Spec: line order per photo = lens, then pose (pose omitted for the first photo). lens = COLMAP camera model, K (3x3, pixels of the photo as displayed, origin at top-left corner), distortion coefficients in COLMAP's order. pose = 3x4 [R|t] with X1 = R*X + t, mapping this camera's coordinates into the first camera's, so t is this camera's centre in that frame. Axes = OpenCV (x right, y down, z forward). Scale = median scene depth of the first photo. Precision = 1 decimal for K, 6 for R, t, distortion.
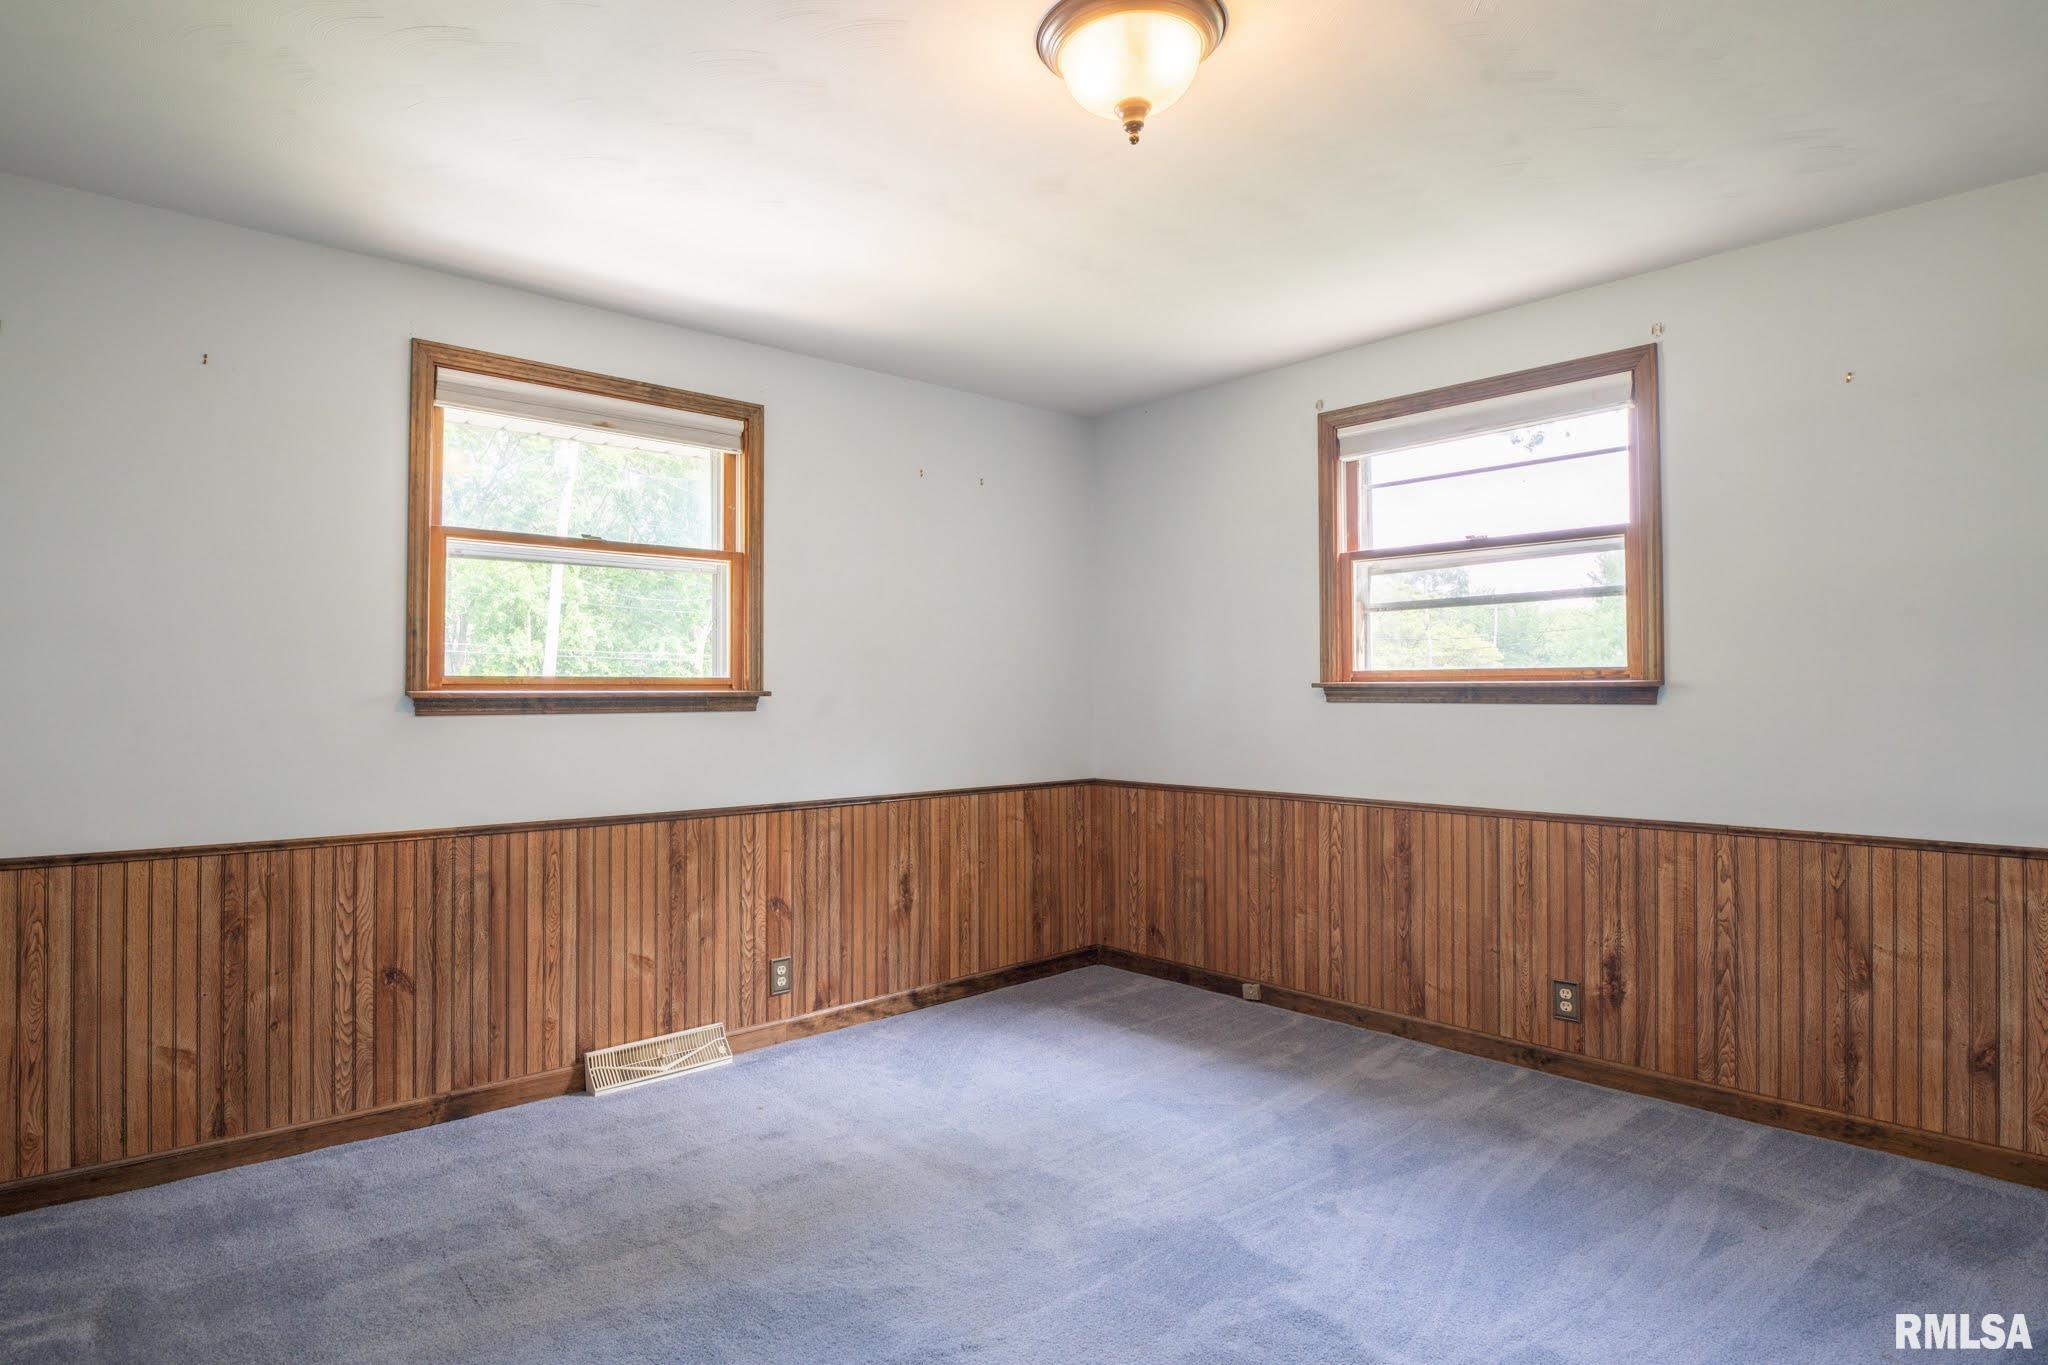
lens RADIAL K [[1063.7, 0, 1024.0], [0, 1063.7, 682.5], [0, 0, 1]] dist [0.000876, -0.009986]
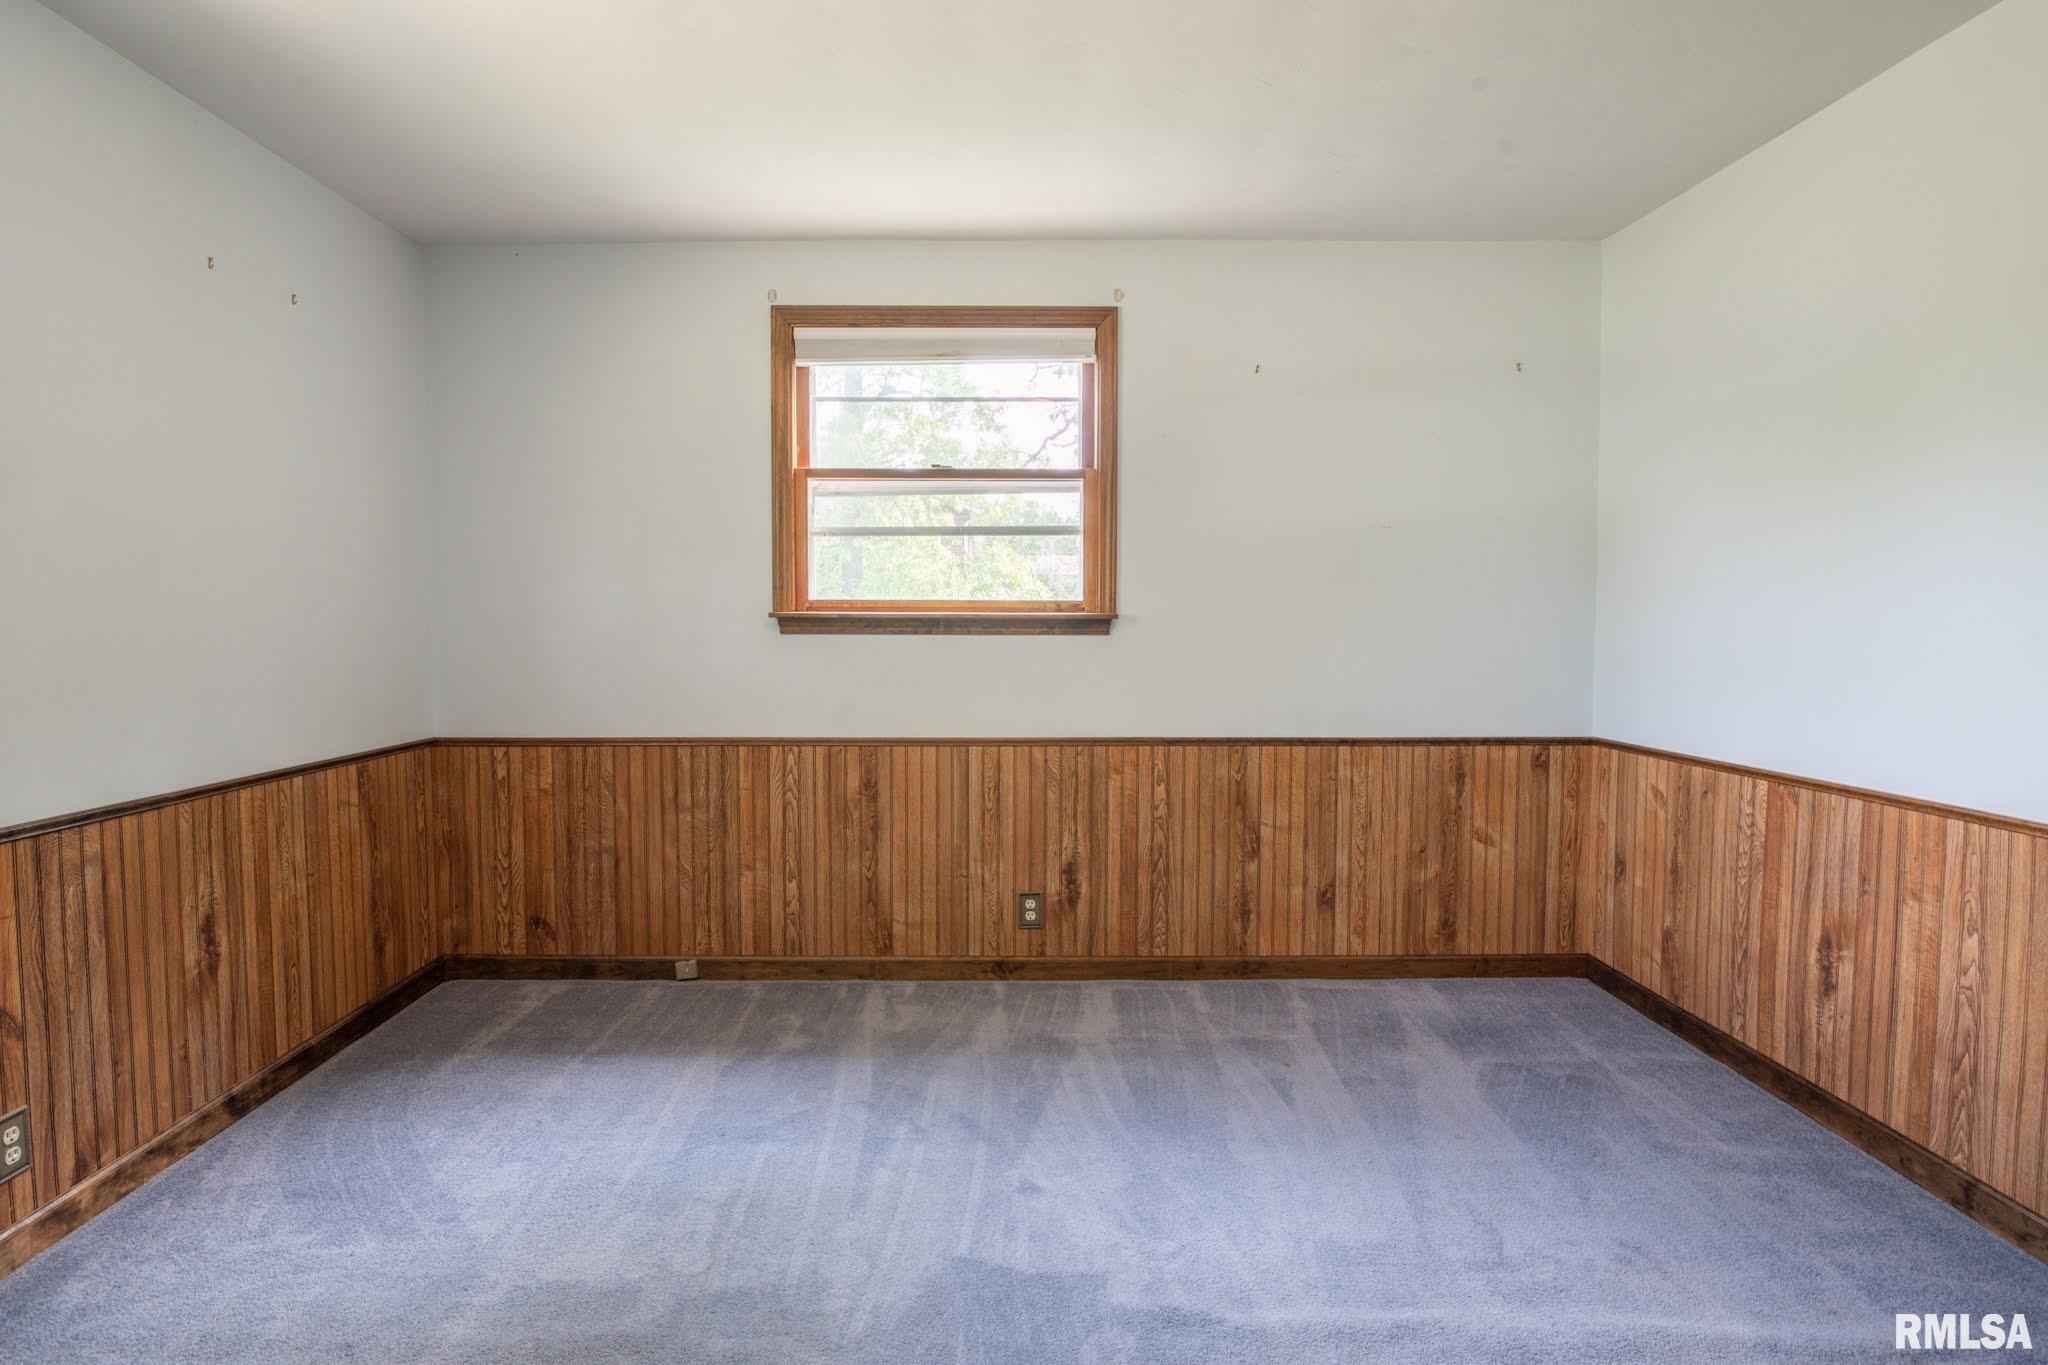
lens RADIAL K [[1045.7, 0, 1023.5], [0, 1045.7, 675.6], [0, 0, 1]] dist [-0.001336, -0.007425]
pose [[0.693816, -0.034511, 0.719325, -0.222544], [-0.009367, 0.998334, 0.056932, 0.001503], [-0.720091, -0.046238, 0.692337, 0.253105]]
